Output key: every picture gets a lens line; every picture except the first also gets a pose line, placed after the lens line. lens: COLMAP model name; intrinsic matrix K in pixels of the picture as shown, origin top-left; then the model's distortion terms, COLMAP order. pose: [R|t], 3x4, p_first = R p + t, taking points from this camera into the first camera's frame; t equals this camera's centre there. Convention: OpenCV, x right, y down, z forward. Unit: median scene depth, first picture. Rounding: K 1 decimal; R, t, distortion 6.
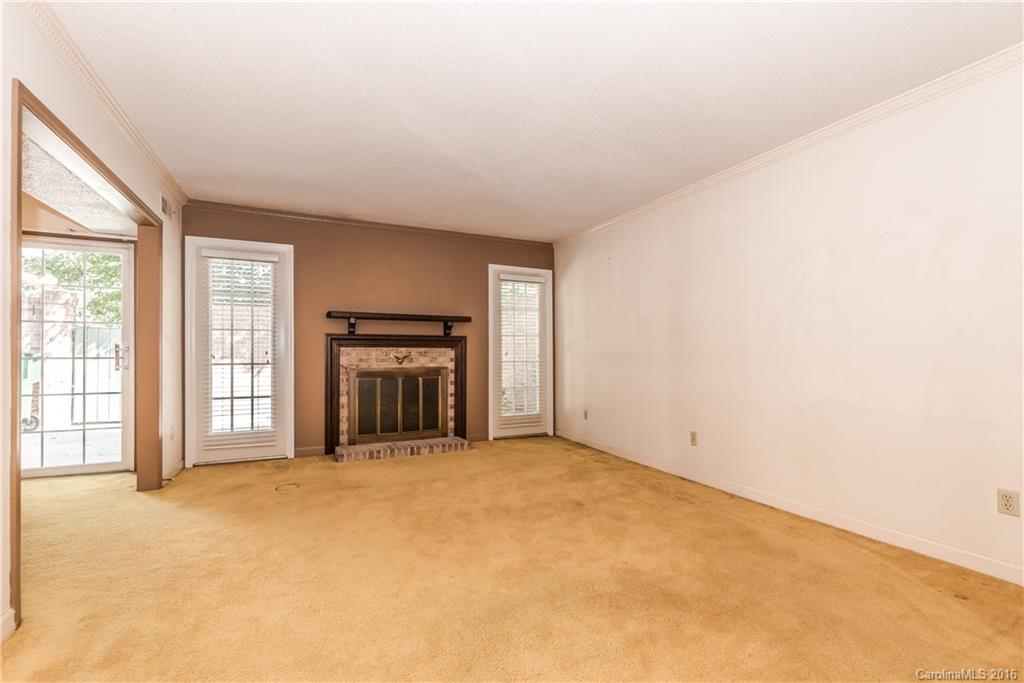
lens RADIAL K [[445.0, 0, 512.8], [0, 445.0, 351.2], [0, 0, 1]] dist [0.001427, -0.000229]
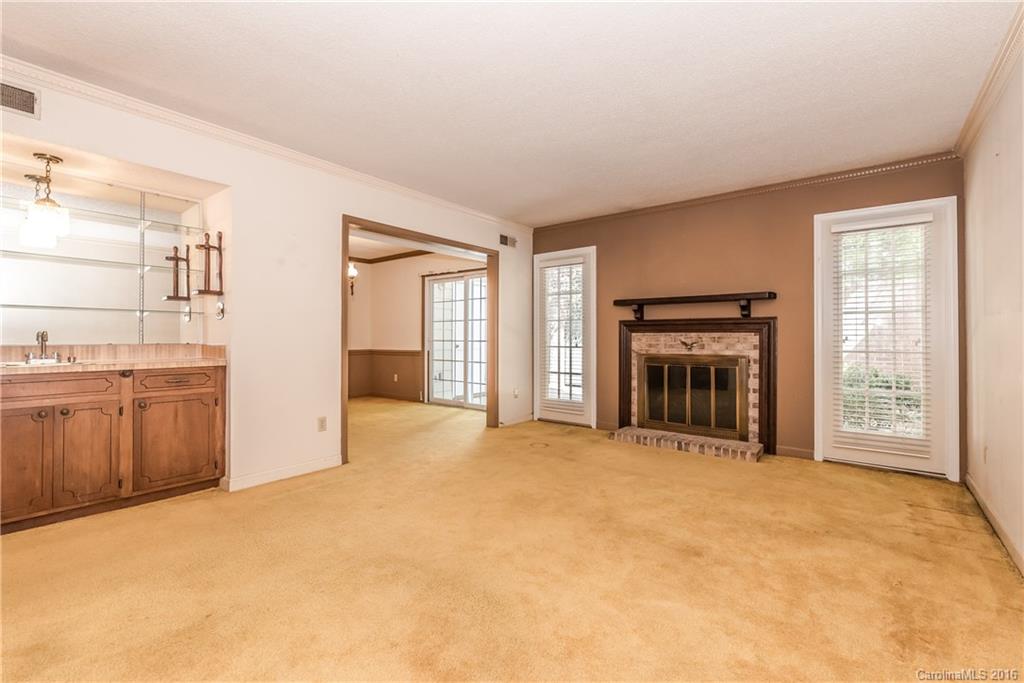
lens RADIAL K [[445.0, 0, 515.0], [0, 445.0, 334.1], [0, 0, 1]] dist [0.001427, -0.000229]
pose [[0.445323, -0.006477, -0.895347, 0.418406], [0.003649, 0.999979, -0.005419, -0.001468], [0.895363, -0.000854, 0.445337, 0.270741]]
